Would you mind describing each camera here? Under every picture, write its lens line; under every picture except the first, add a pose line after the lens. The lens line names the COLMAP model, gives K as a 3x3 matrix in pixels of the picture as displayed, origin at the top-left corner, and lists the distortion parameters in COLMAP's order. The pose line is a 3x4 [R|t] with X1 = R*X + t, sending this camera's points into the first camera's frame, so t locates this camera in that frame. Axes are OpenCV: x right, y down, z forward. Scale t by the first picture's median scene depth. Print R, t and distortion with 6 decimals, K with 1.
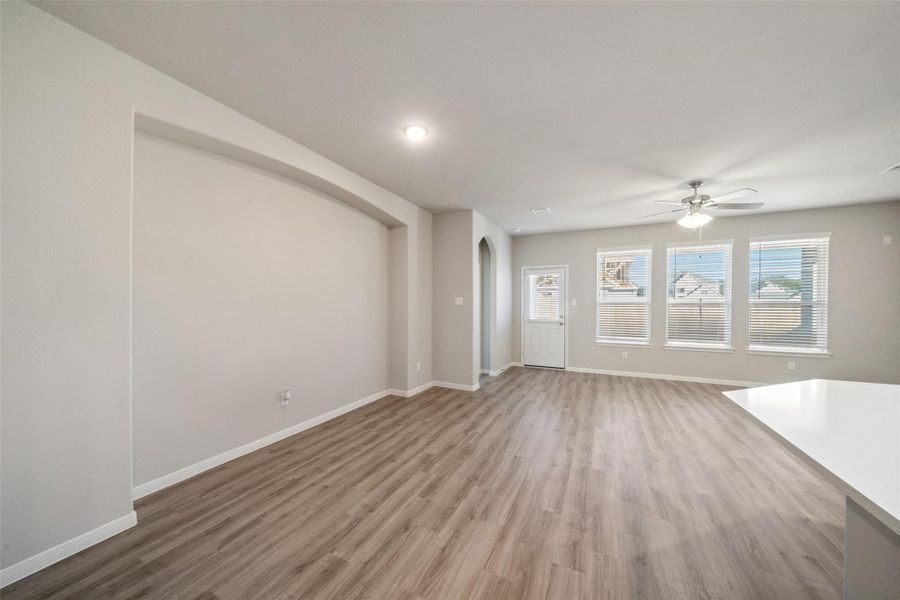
lens RADIAL K [[316.0, 0, 441.8], [0, 316.0, 302.3], [0, 0, 1]] dist [-0.006330, -0.000043]
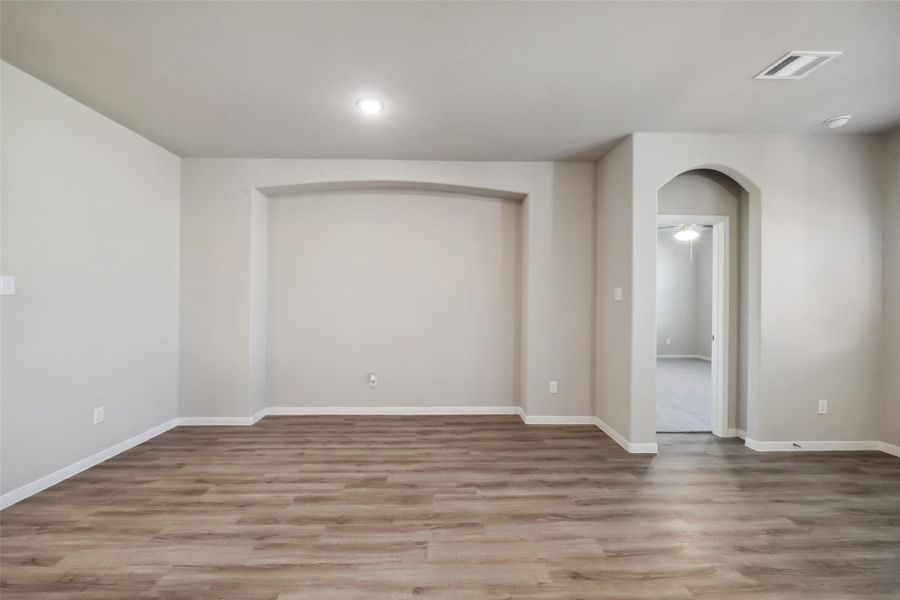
lens RADIAL K [[348.0, 0, 442.7], [0, 348.0, 302.6], [0, 0, 1]] dist [-0.006231, 0.000496]
pose [[0.472390, 0.010165, -0.881331, 0.751273], [0.005100, 0.999885, 0.014266, -0.000901], [0.881375, -0.011233, 0.472284, 0.623272]]
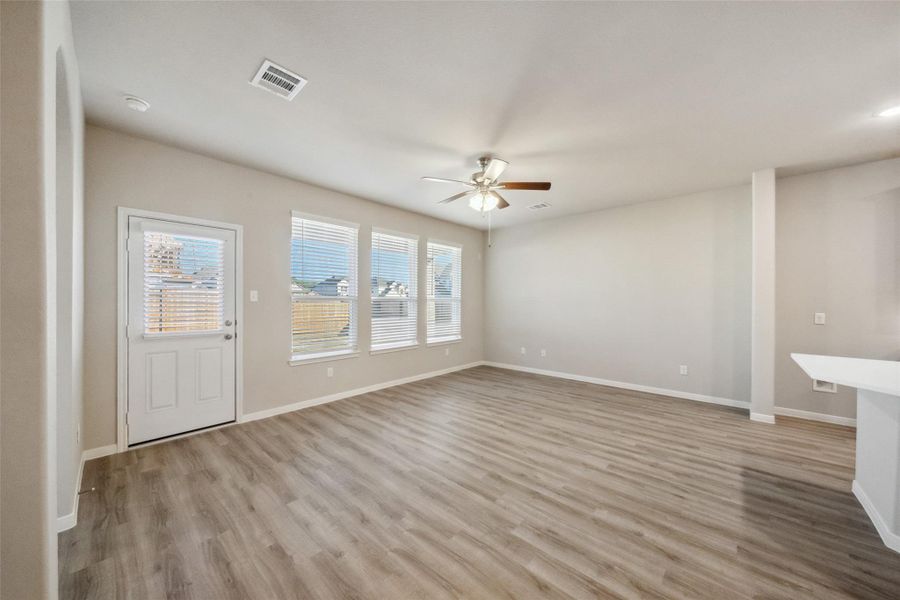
lens RADIAL K [[316.0, 0, 451.4], [0, 316.0, 299.2], [0, 0, 1]] dist [-0.006330, -0.000043]
pose [[0.254588, 0.002685, 0.967046, -0.060386], [-0.010609, 0.999944, 0.000017, 0.003776], [-0.966992, -0.010264, 0.254602, 1.034054]]
